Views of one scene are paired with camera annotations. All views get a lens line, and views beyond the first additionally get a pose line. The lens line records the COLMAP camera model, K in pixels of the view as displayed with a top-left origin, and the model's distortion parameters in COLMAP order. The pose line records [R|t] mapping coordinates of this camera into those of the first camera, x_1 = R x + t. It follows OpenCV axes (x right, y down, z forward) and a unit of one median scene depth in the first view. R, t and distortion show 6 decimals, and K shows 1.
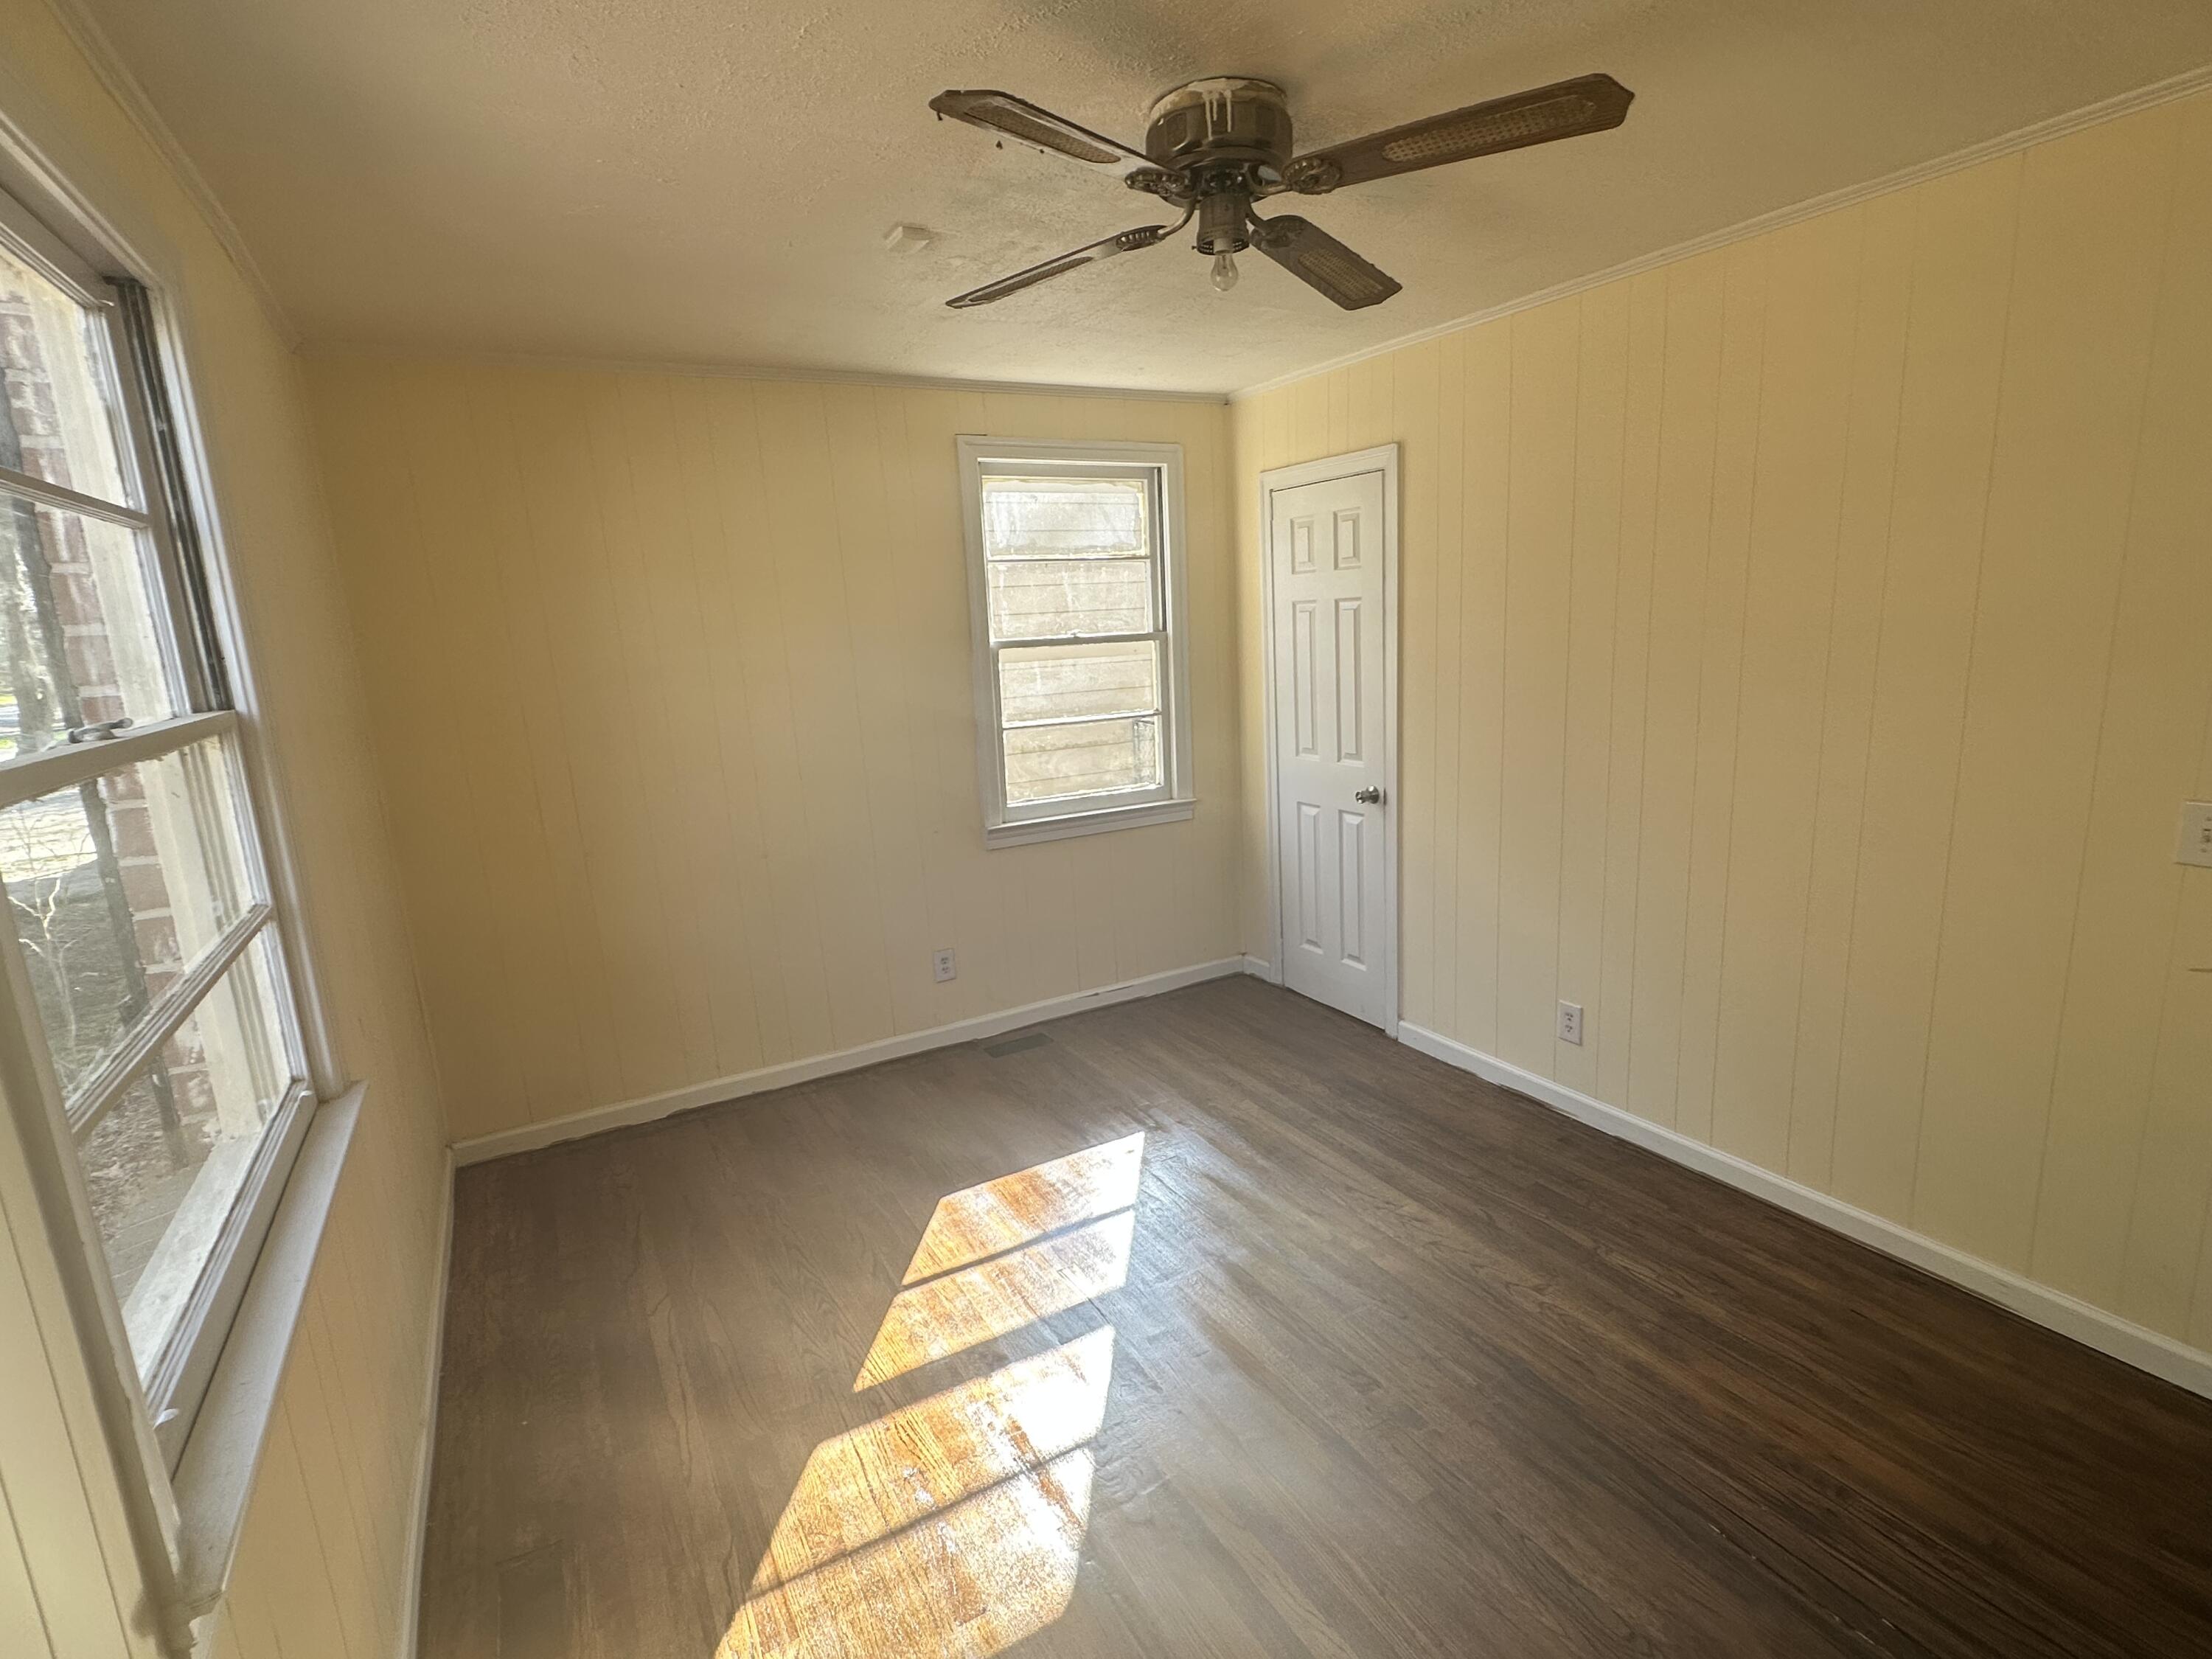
lens RADIAL K [[1072.1, 0, 1113.1], [0, 1072.1, 832.8], [0, 0, 1]] dist [0.013217, -0.001076]
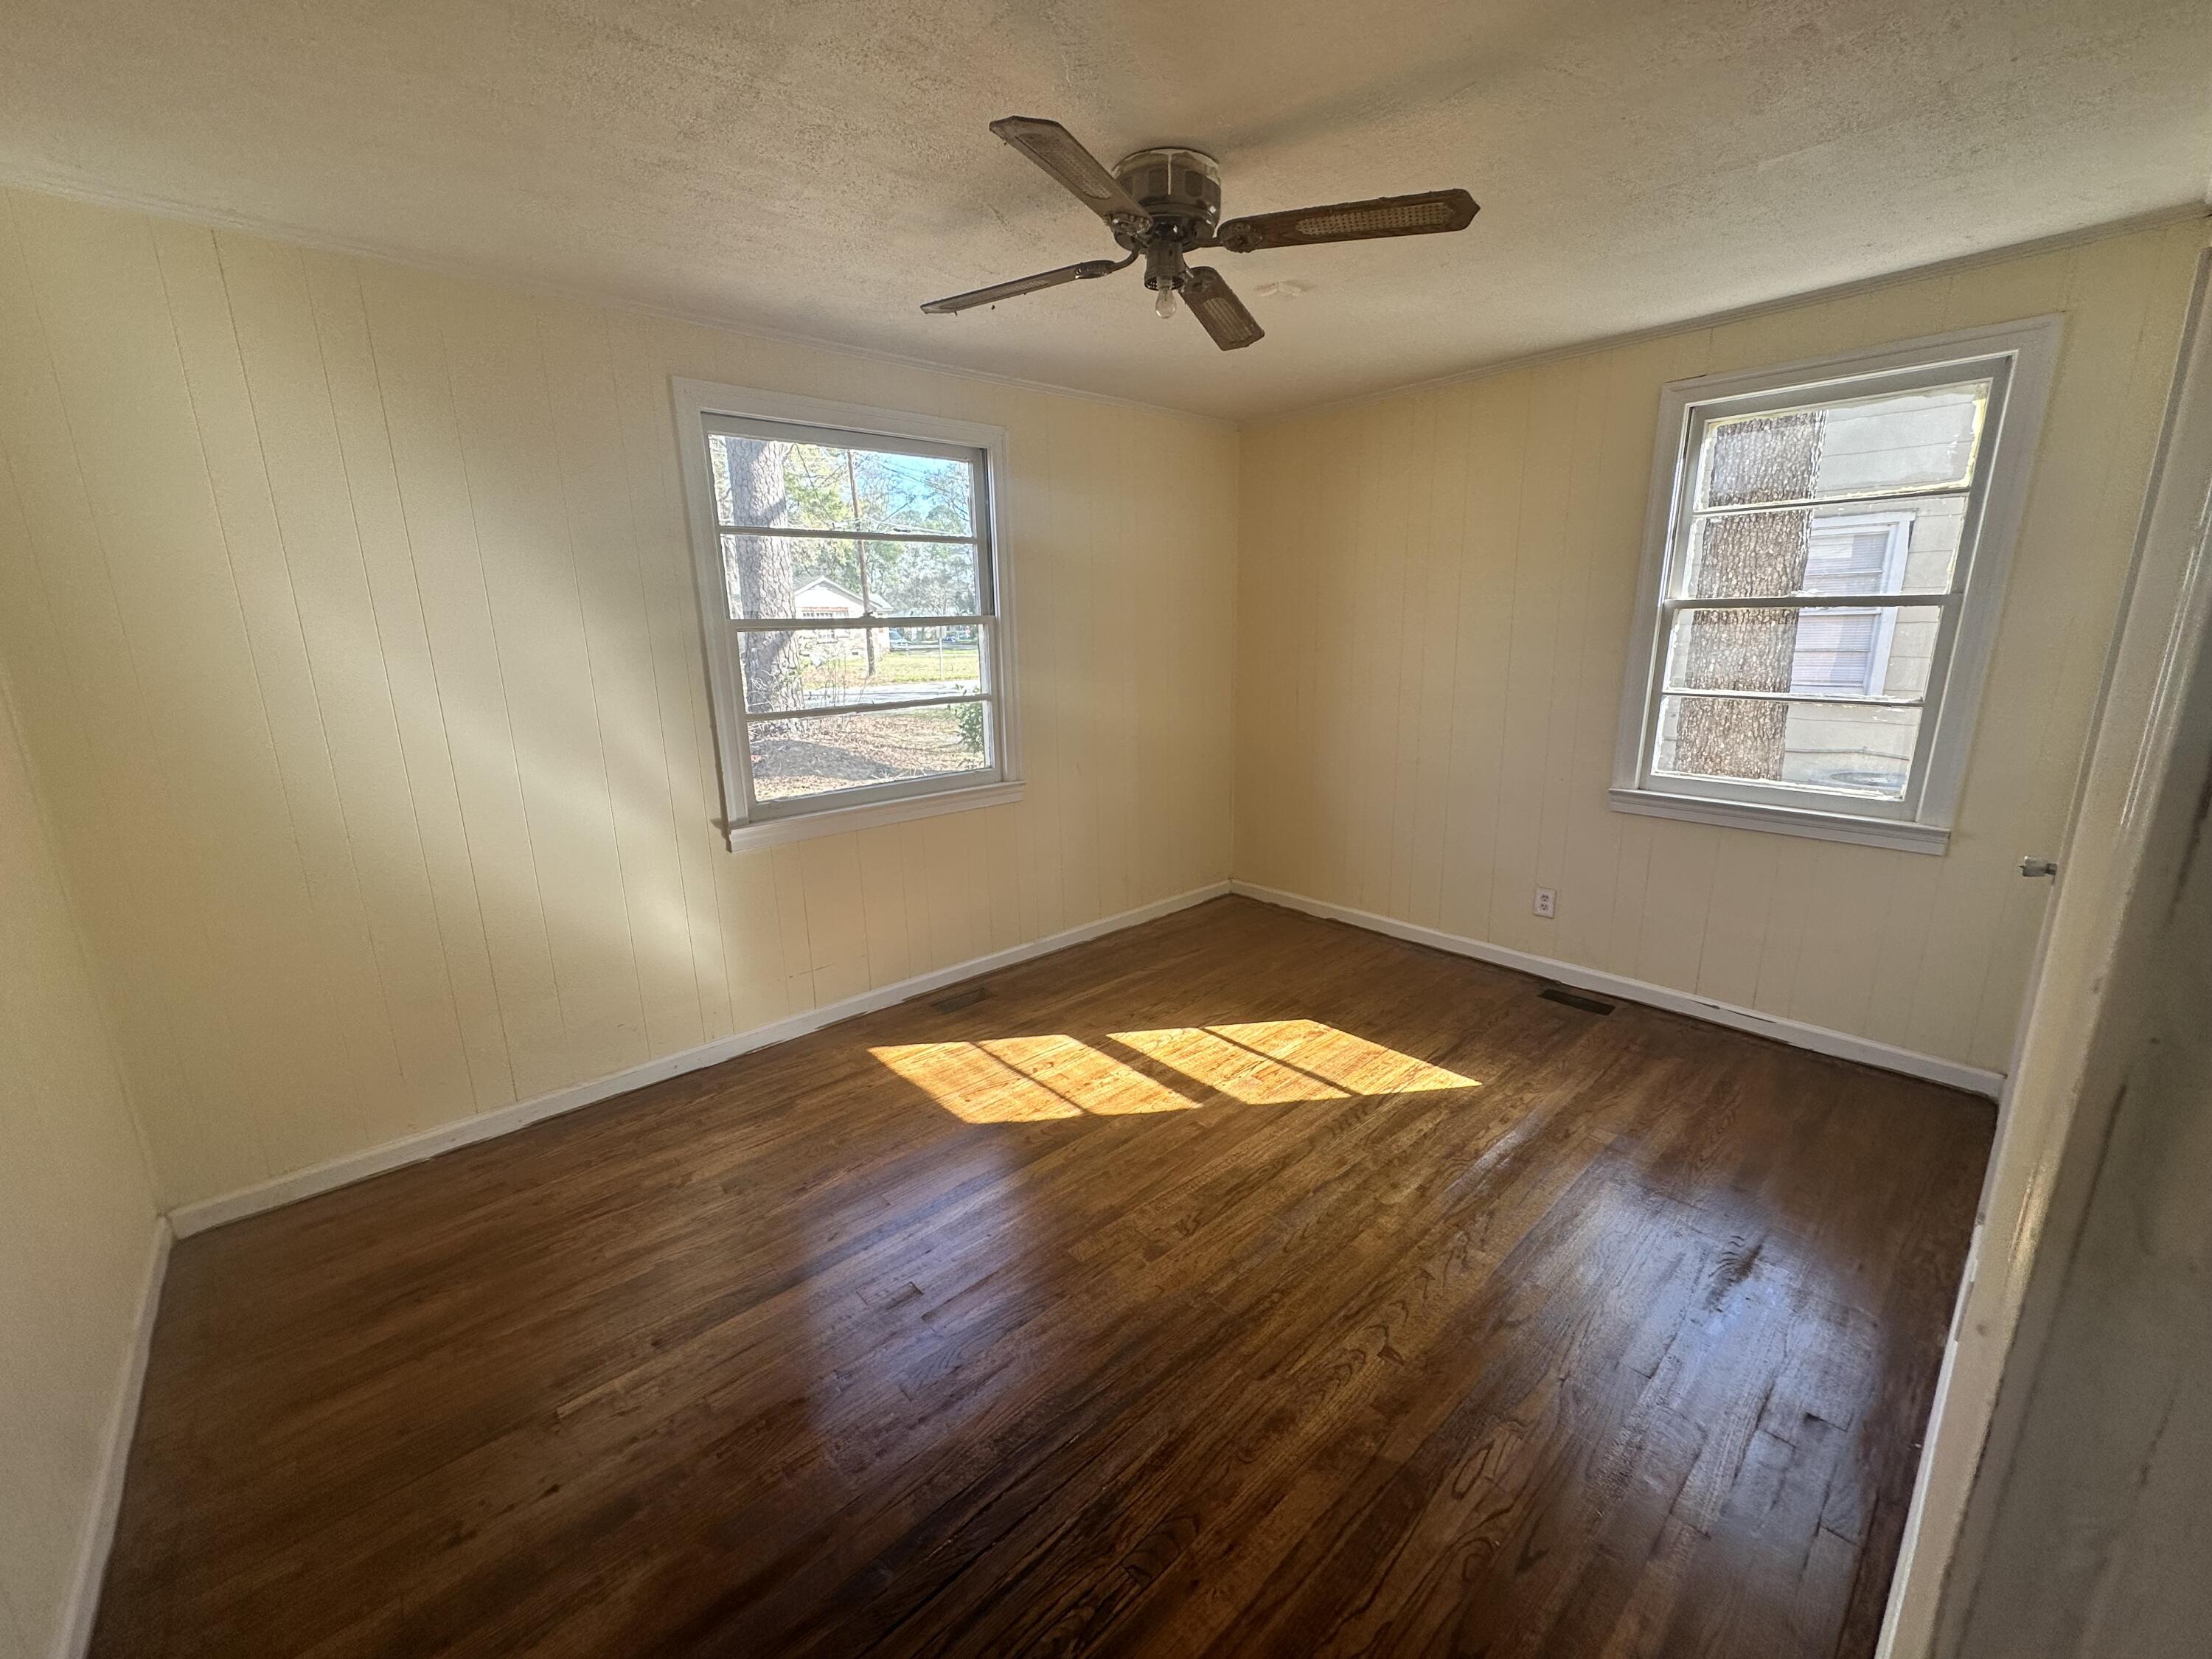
lens RADIAL K [[879.8, 0, 1100.6], [0, 879.8, 827.7], [0, 0, 1]] dist [-0.001724, 0.000195]
pose [[0.215444, 0.263630, -0.940257, 0.624840], [-0.188664, 0.955965, 0.224804, -0.071022], [0.958118, 0.128960, 0.255694, 0.369549]]
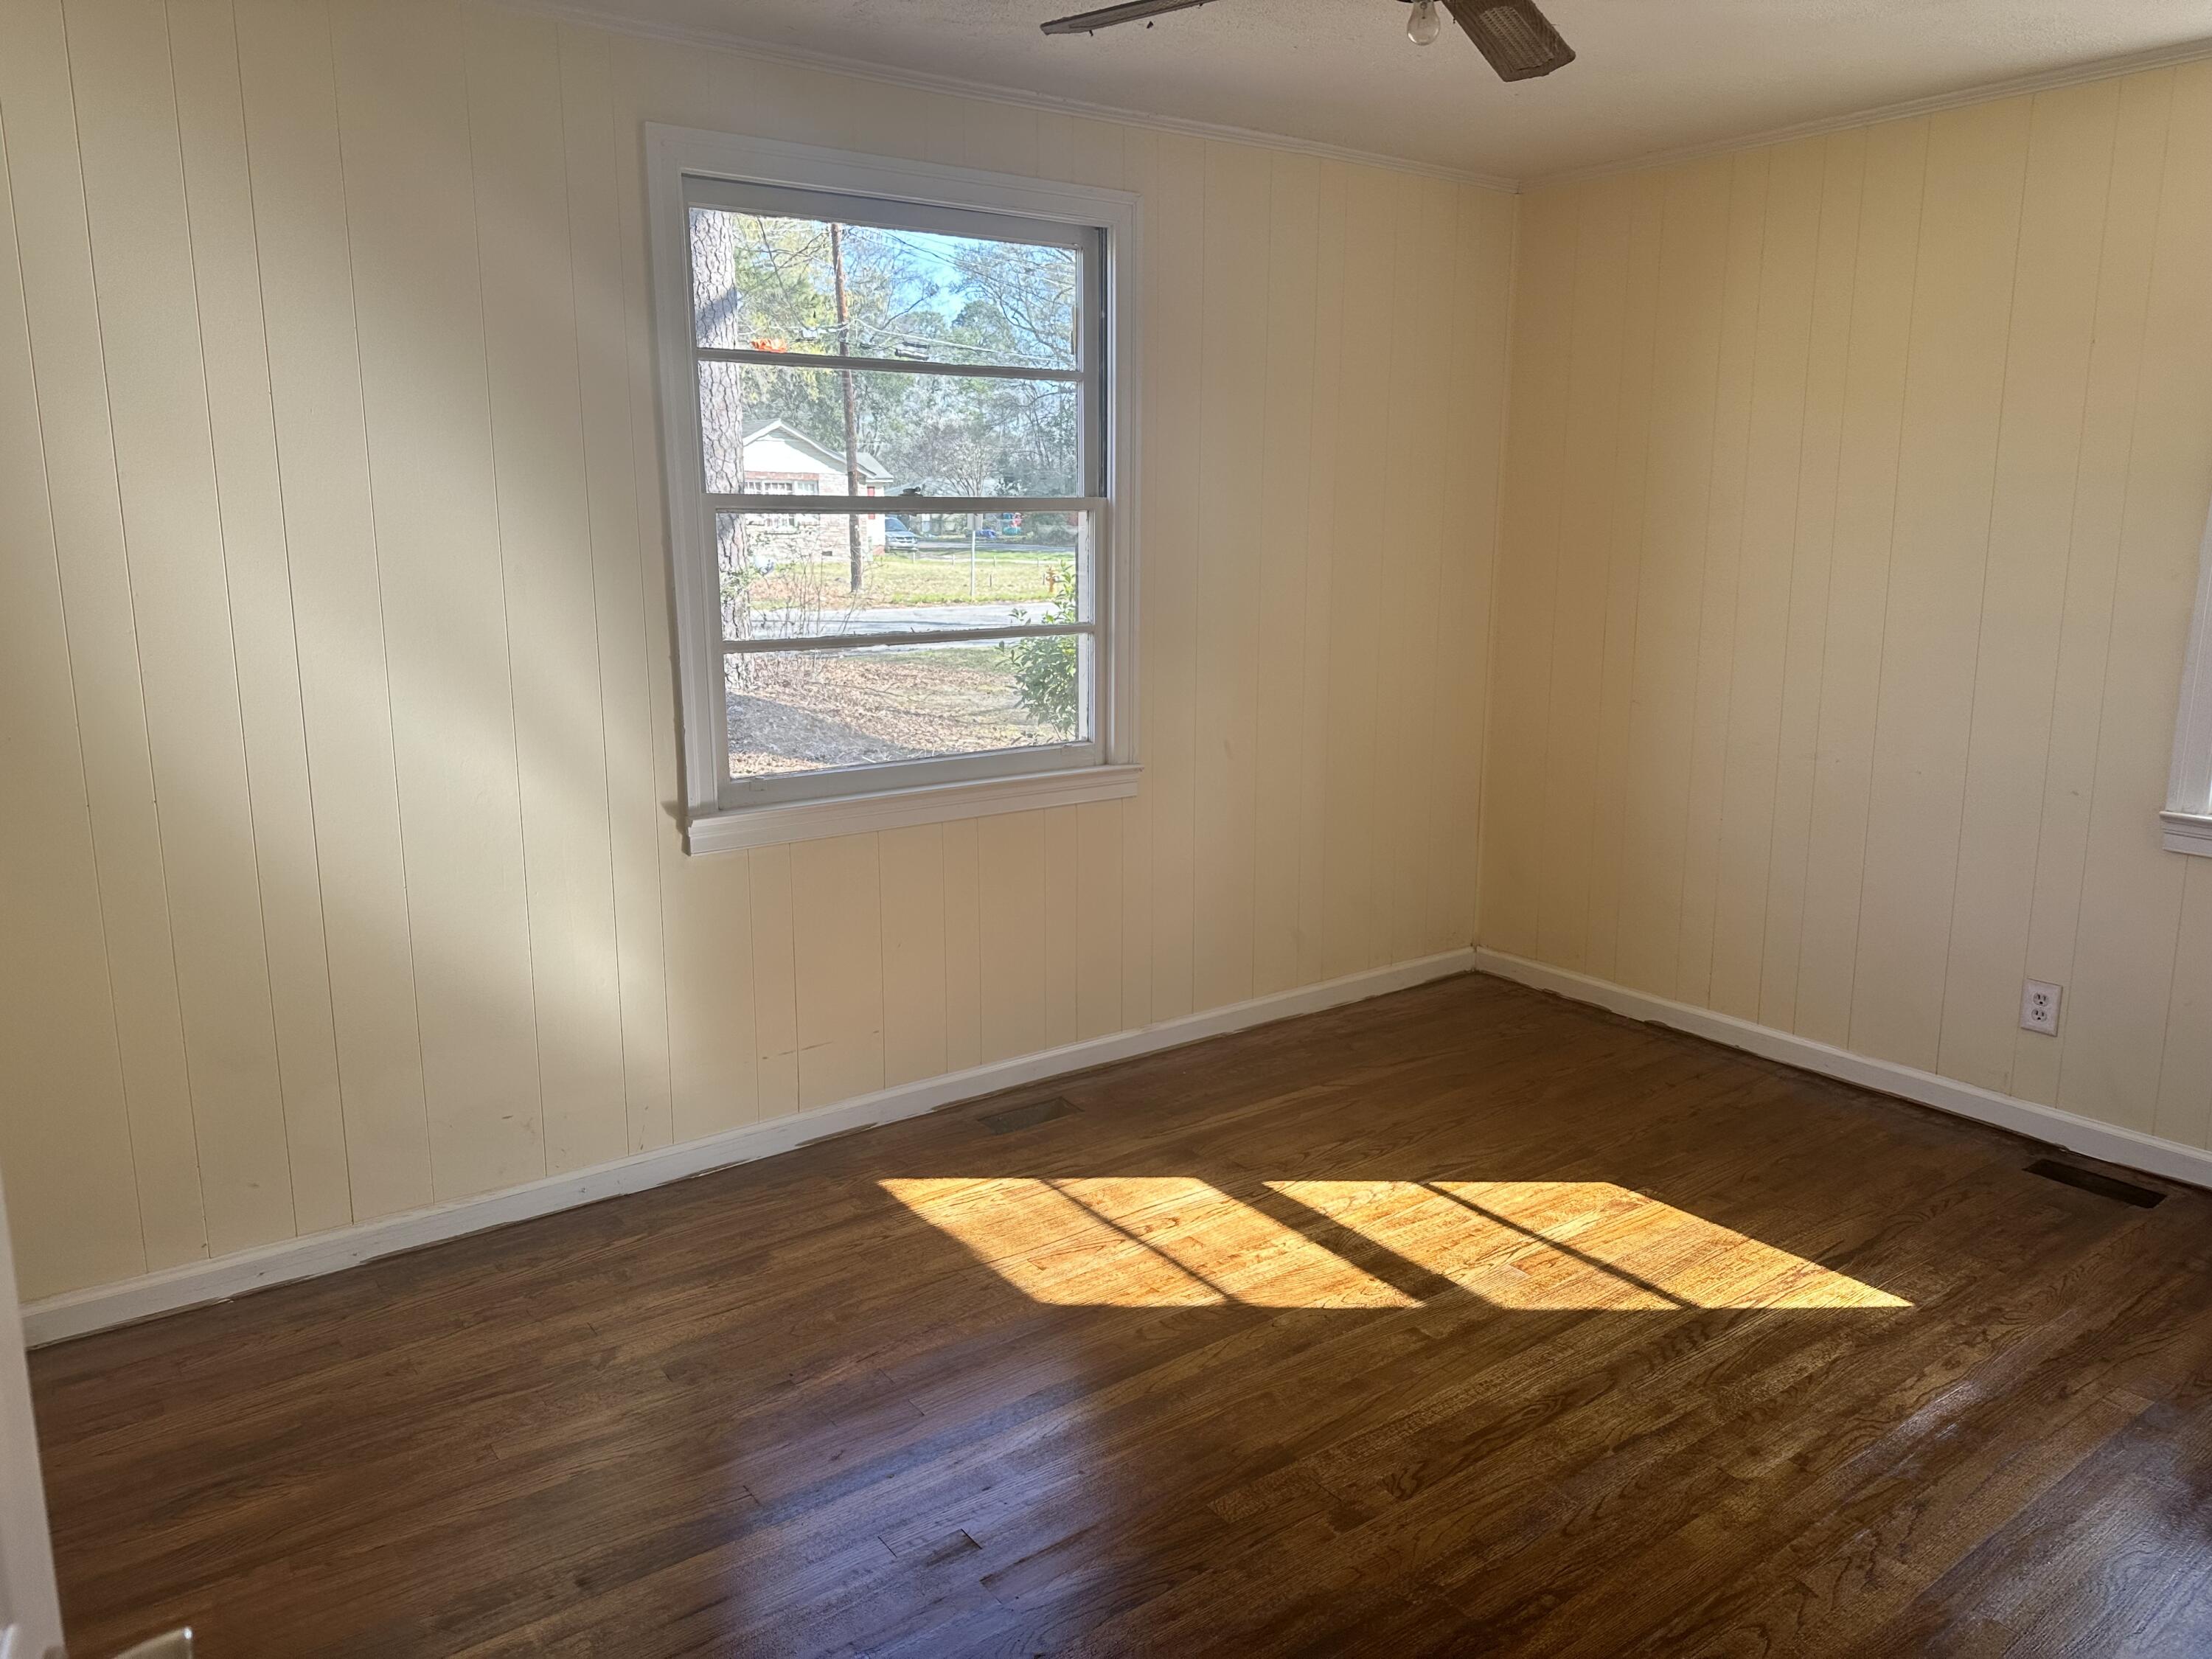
lens RADIAL K [[1542.3, 0, 1082.1], [0, 1542.3, 808.7], [0, 0, 1]] dist [0.051065, -0.058040]
pose [[0.113128, 0.235719, -0.965214, 0.694385], [-0.206371, 0.955839, 0.209242, -0.067549], [0.971912, 0.175521, 0.156778, 0.331770]]
